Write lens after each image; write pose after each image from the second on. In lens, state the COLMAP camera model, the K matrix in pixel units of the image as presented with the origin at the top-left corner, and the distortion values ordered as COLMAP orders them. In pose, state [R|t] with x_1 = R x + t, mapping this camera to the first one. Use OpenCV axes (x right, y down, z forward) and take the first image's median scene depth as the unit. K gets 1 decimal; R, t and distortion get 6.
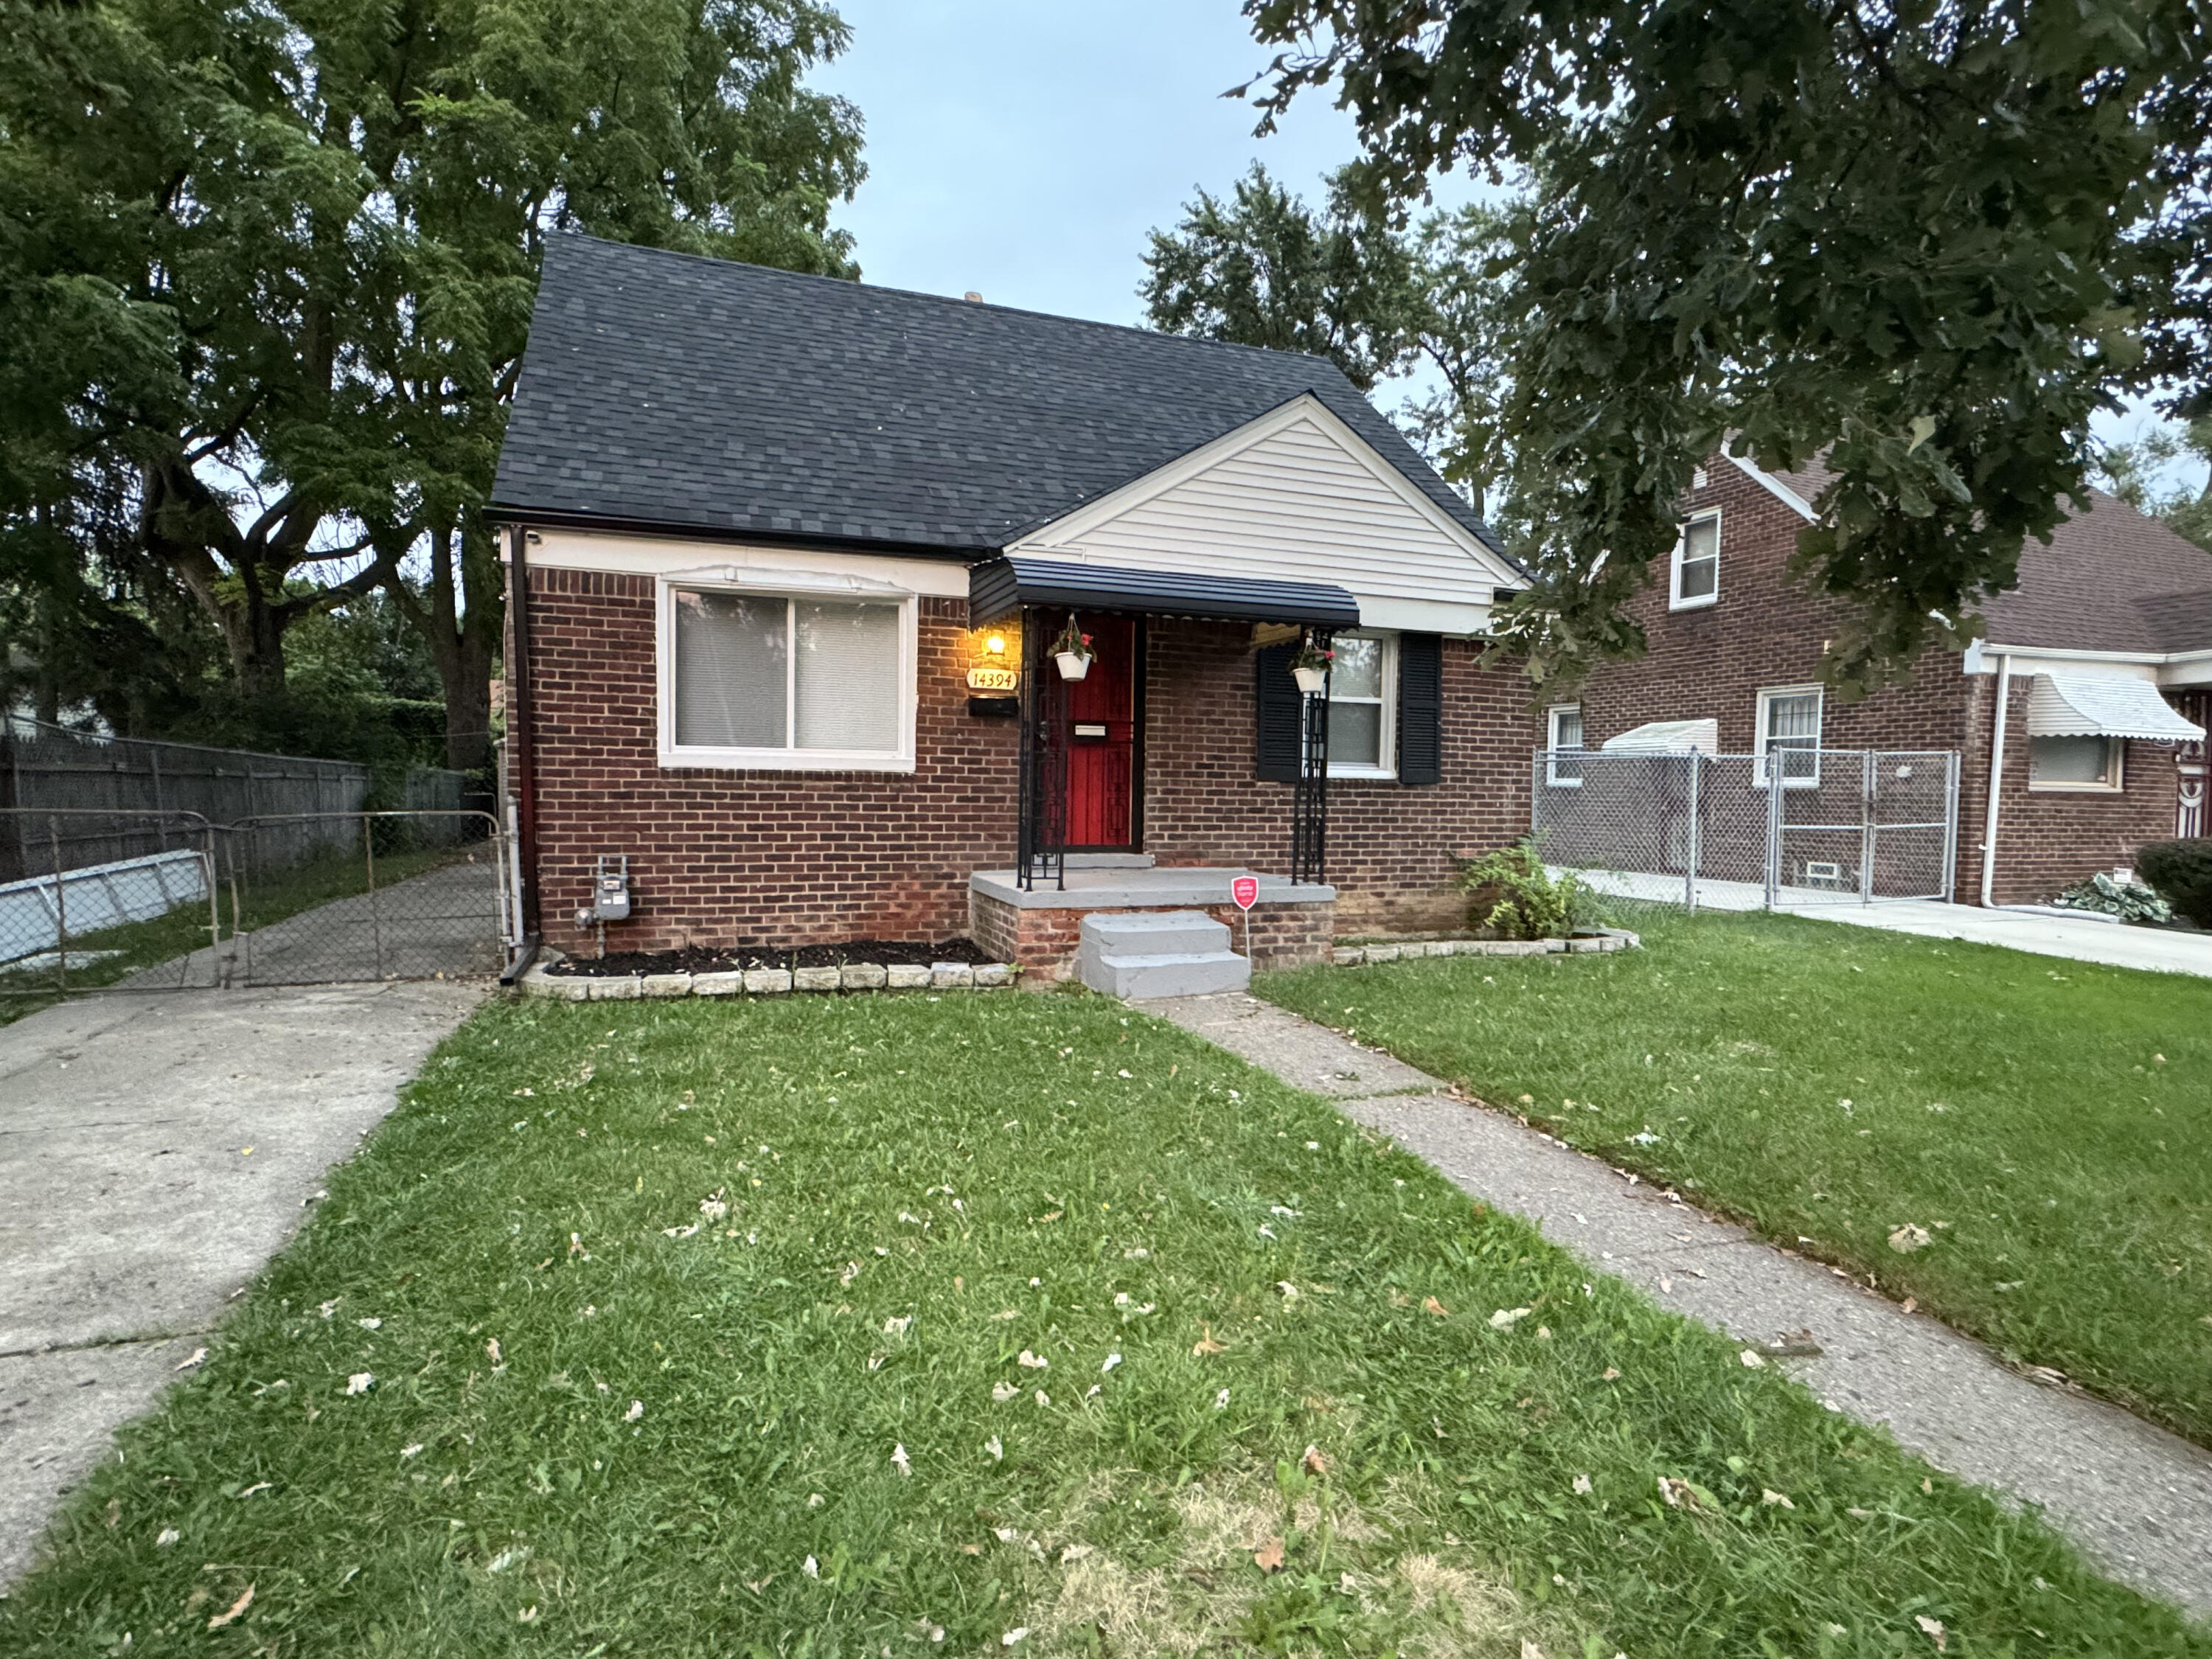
lens RADIAL K [[1141.5, 0, 1106.0], [0, 1141.5, 829.5], [0, 0, 1]] dist [-0.000052, 0.000169]
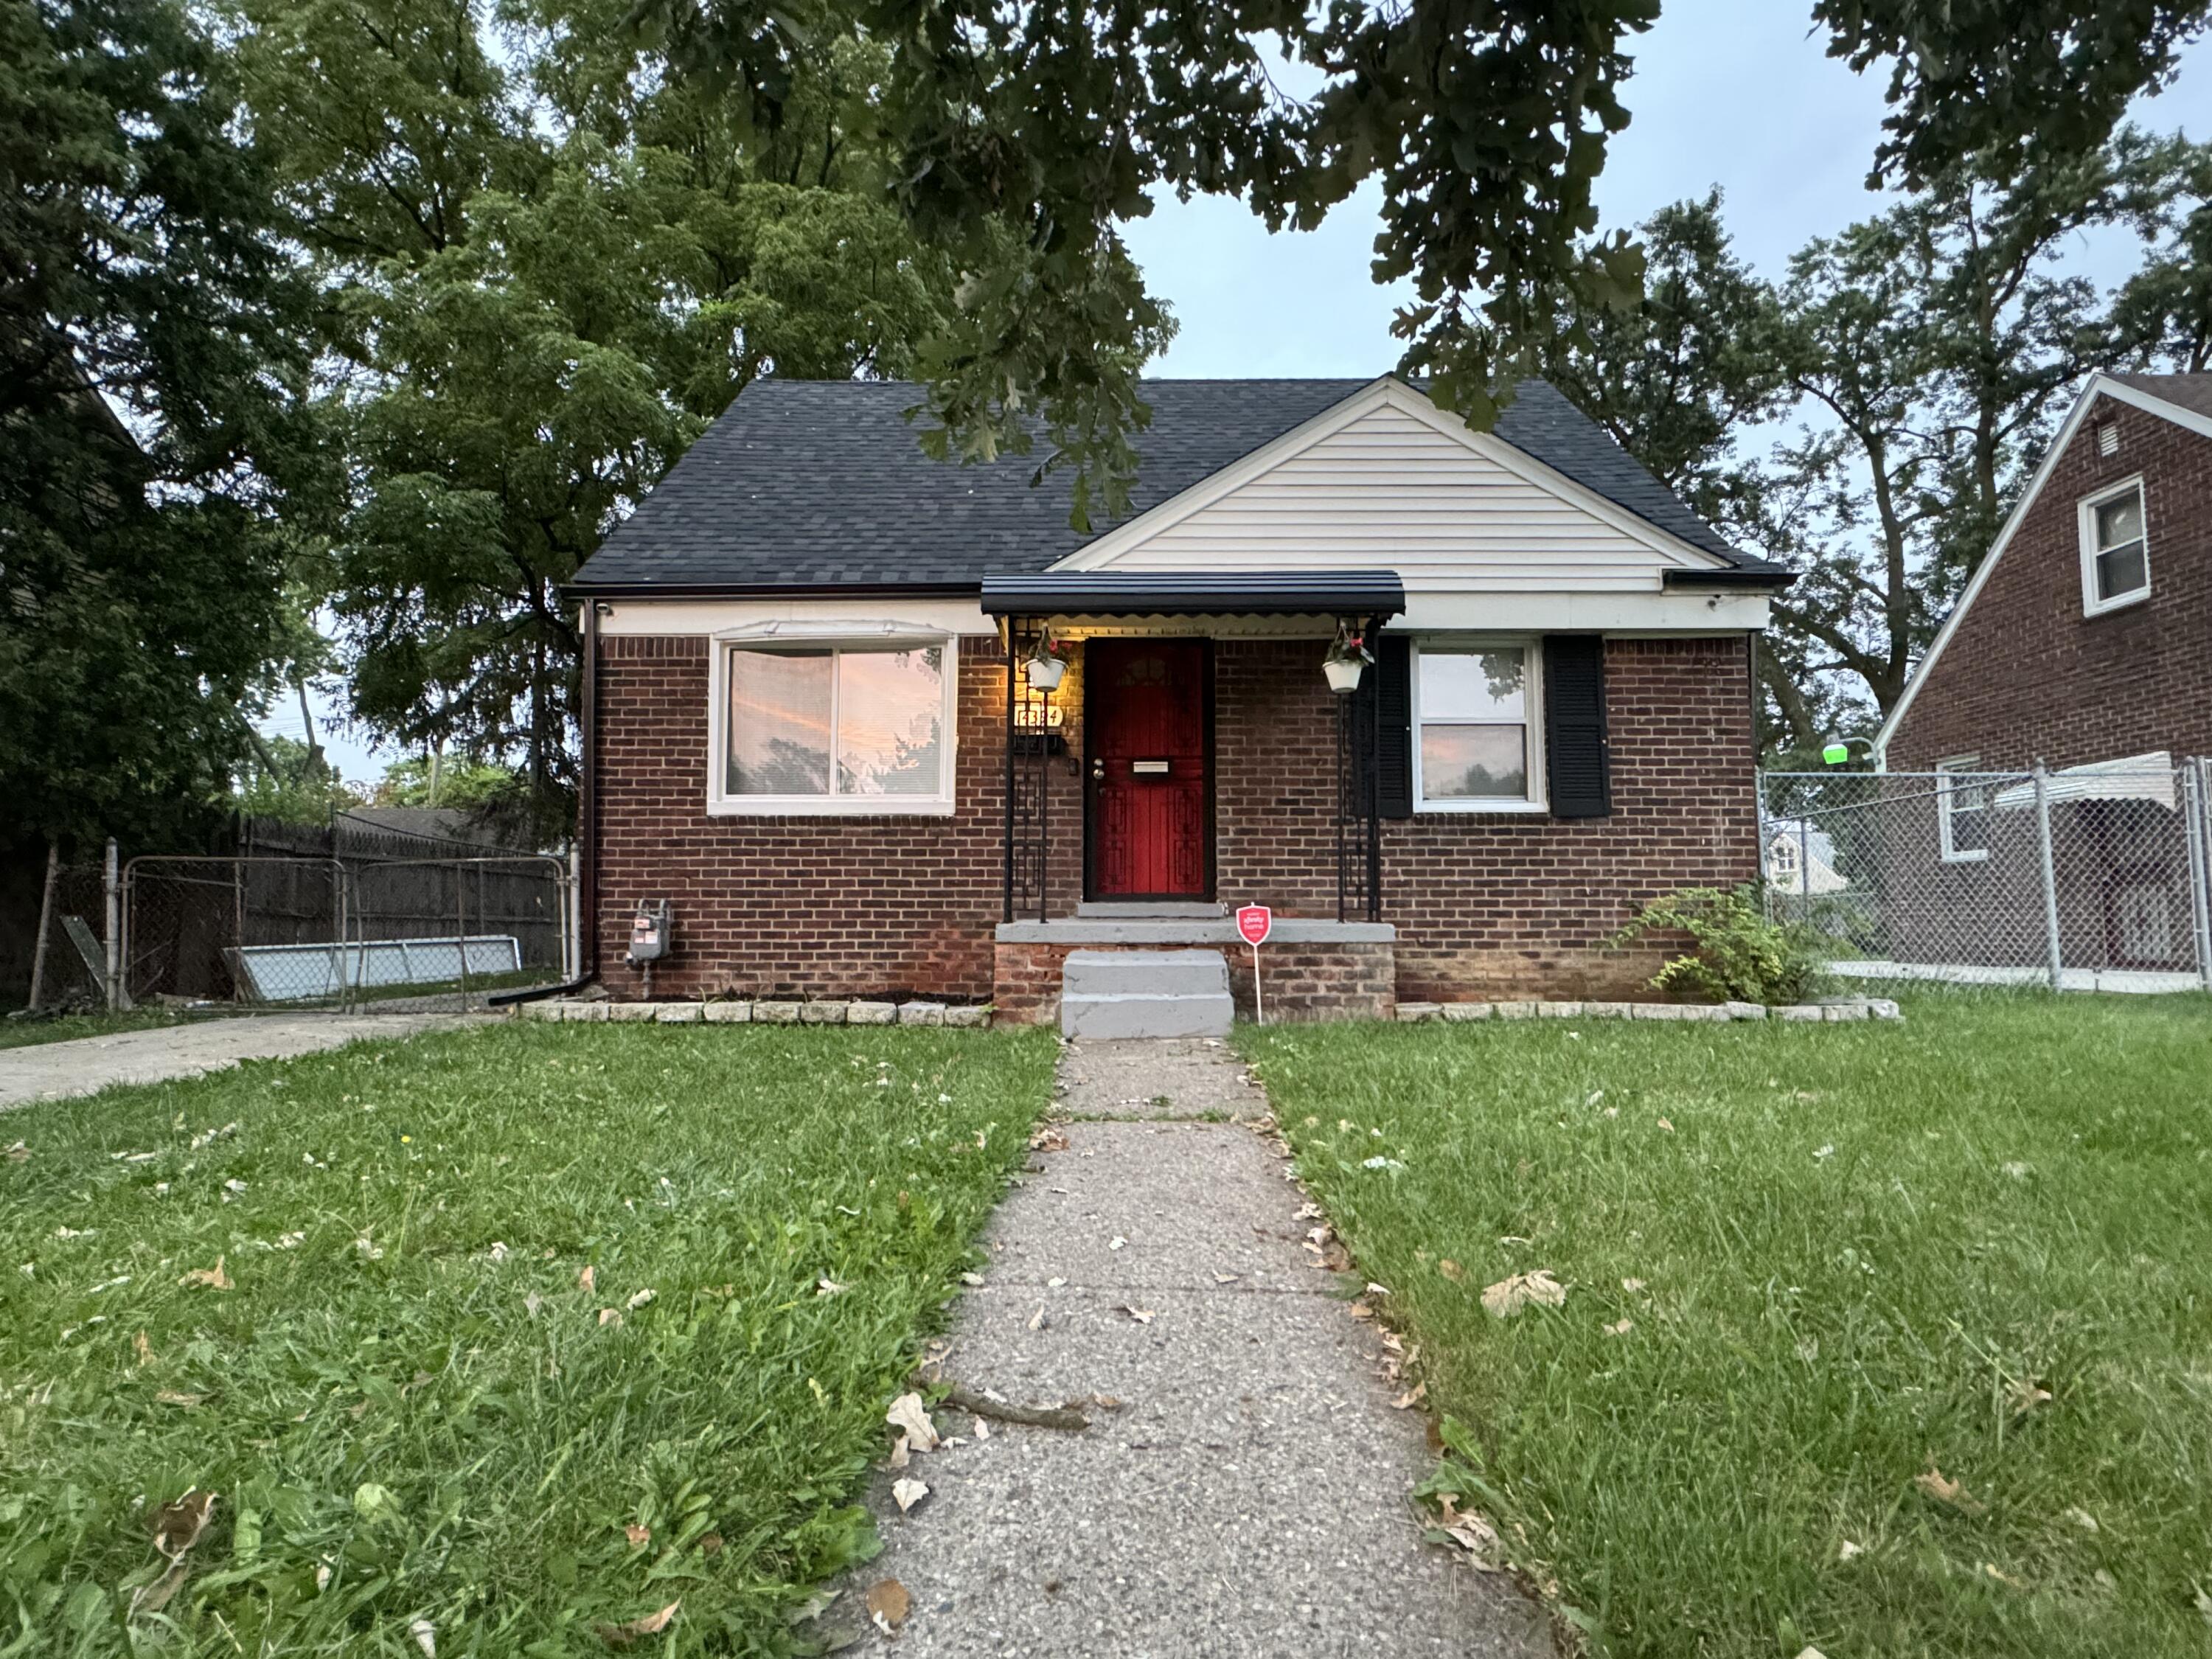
lens RADIAL K [[1141.5, 0, 1106.0], [0, 1141.5, 829.5], [0, 0, 1]] dist [-0.000052, 0.000169]
pose [[0.932956, -0.045995, -0.357041, 0.299448], [0.000450, 0.991953, -0.126609, 0.084862], [0.359991, 0.117960, 0.925468, 0.161038]]
